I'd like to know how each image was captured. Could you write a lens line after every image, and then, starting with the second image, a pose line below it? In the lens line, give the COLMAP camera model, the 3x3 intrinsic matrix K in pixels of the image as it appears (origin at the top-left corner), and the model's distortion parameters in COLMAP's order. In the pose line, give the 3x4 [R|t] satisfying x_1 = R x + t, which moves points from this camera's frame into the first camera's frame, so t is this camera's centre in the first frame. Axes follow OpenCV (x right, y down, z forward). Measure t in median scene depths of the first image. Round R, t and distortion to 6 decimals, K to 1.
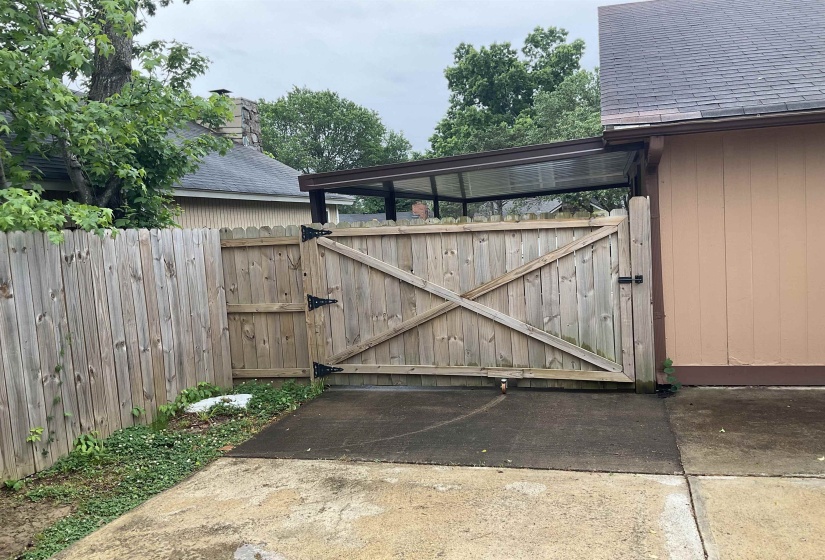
lens RADIAL K [[666.9, 0, 414.5], [0, 666.9, 284.0], [0, 0, 1]] dist [0.087509, -0.194408]
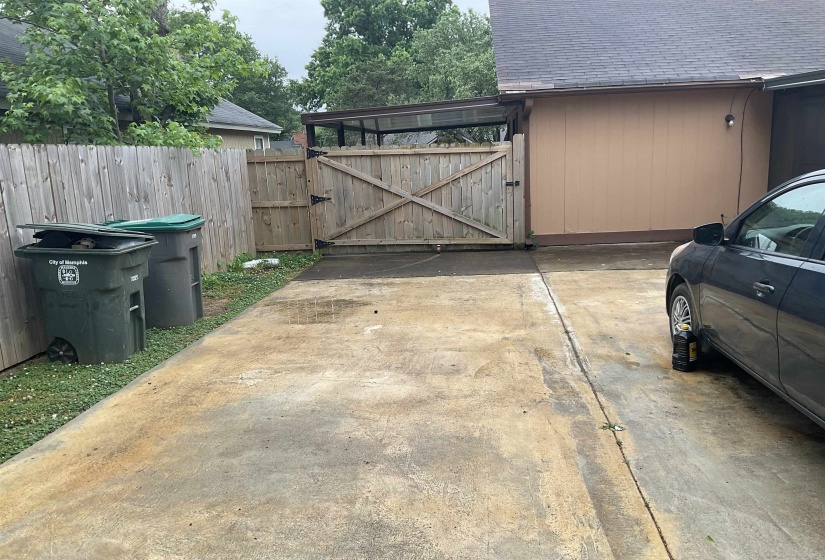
lens RADIAL K [[650.7, 0, 410.8], [0, 650.7, 301.8], [0, 0, 1]] dist [0.088341, -0.187843]
pose [[0.982349, -0.026096, 0.185226, -0.224240], [0.001567, 0.991334, 0.131356, 0.065285], [-0.187049, -0.128747, 0.973877, -0.551284]]
